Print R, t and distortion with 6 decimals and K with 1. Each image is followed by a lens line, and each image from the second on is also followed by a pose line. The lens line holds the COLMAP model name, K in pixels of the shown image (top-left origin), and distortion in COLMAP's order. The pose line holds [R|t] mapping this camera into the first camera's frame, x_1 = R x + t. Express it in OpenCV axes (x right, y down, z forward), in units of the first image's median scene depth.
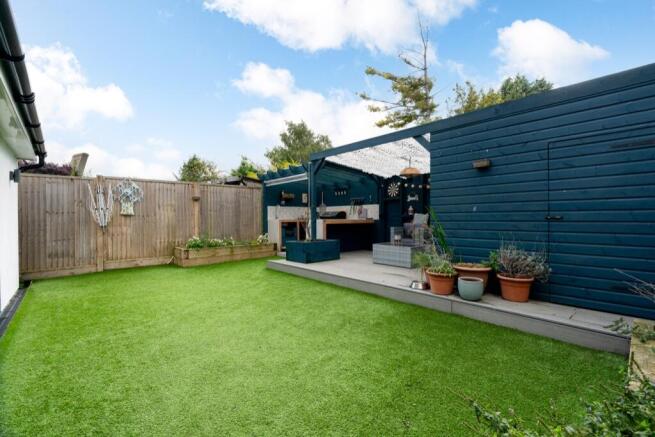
lens RADIAL K [[296.4, 0, 325.9], [0, 296.4, 218.9], [0, 0, 1]] dist [-0.002037, 0.000147]
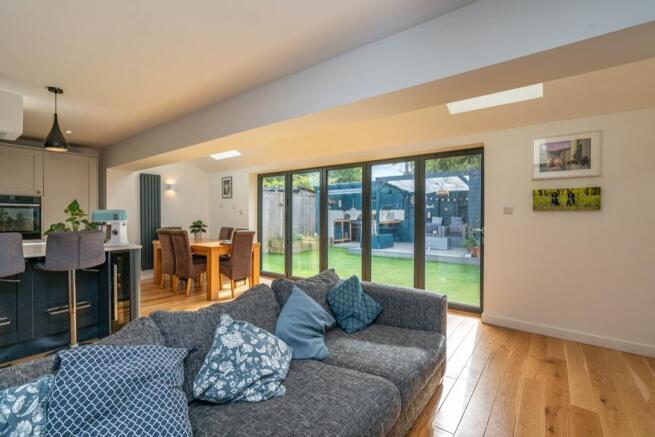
lens RADIAL K [[296.4, 0, 325.9], [0, 296.4, 218.9], [0, 0, 1]] dist [-0.002037, 0.000147]
pose [[0.981047, 0.003340, 0.193742, -0.520955], [-0.004977, 0.999956, 0.007964, -0.016302], [-0.193707, -0.008777, 0.981020, -0.382811]]
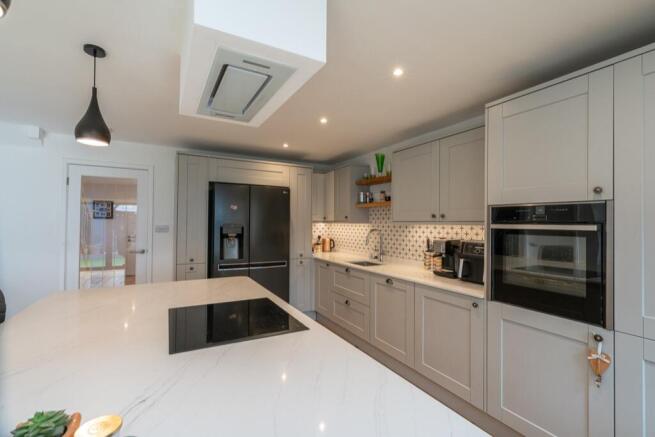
lens RADIAL K [[304.0, 0, 311.5], [0, 304.0, 218.4], [0, 0, 1]] dist [0.000624, 0.000176]
pose [[-0.263663, -0.013943, -0.964514, -0.736410], [-0.012980, 0.999856, -0.010906, -0.038254], [0.964527, 0.009644, -0.263807, 0.152189]]
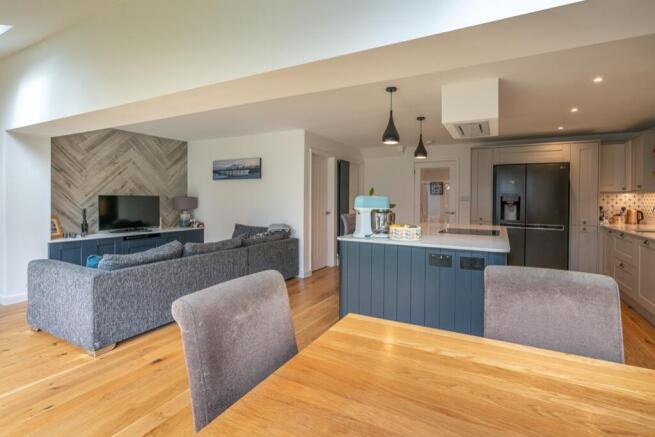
lens RADIAL K [[309.9, 0, 342.4], [0, 309.9, 201.2], [0, 0, 1]] dist [-0.000248, 0.000108]
pose [[-0.927929, -0.002146, -0.372750, -0.573946], [-0.006877, 0.999912, 0.011364, -0.022648], [0.372693, 0.013109, -0.927862, 0.400159]]
